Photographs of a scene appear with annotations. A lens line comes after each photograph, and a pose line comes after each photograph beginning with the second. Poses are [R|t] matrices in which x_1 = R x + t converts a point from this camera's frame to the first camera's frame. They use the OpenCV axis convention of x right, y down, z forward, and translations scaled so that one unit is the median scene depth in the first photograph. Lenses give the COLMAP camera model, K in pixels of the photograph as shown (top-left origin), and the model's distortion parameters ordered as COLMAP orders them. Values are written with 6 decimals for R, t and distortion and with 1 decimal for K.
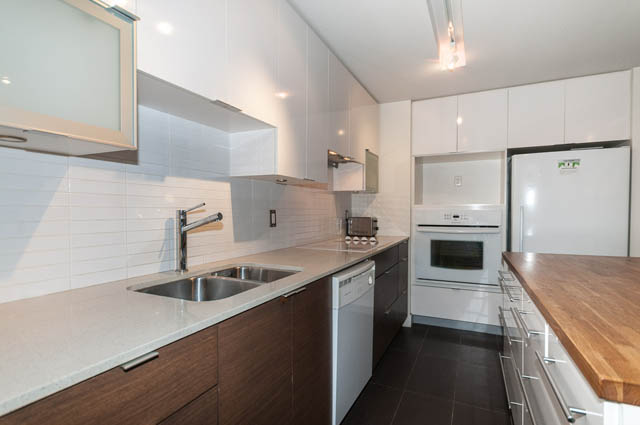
lens RADIAL K [[332.8, 0, 313.7], [0, 332.8, 216.7], [0, 0, 1]] dist [0.020332, -0.010151]
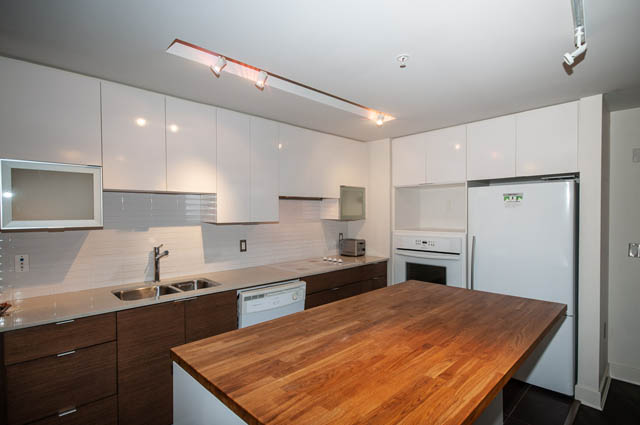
lens RADIAL K [[332.8, 0, 310.1], [0, 332.8, 210.8], [0, 0, 1]] dist [0.020332, -0.010151]
pose [[0.926135, -0.009000, -0.377085, 0.579046], [0.001910, 0.999814, -0.019173, -0.099289], [0.377188, 0.017037, 0.925980, -0.184321]]
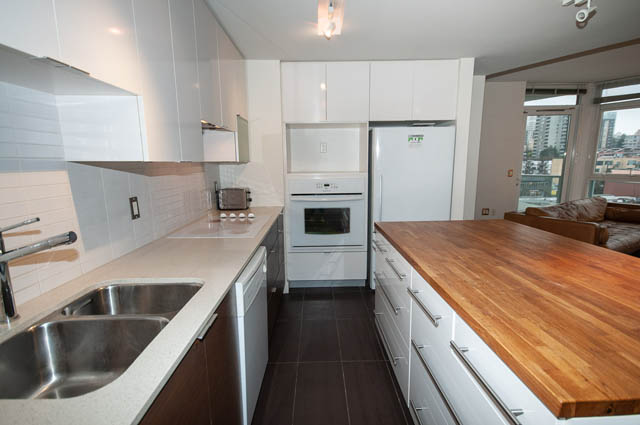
lens RADIAL K [[332.8, 0, 320.5], [0, 332.8, 217.6], [0, 0, 1]] dist [0.020332, -0.010151]
pose [[0.892468, -0.087448, 0.442554, -0.069878], [0.020986, 0.988017, 0.152909, -0.070998], [-0.450623, -0.127179, 0.883609, 0.094167]]
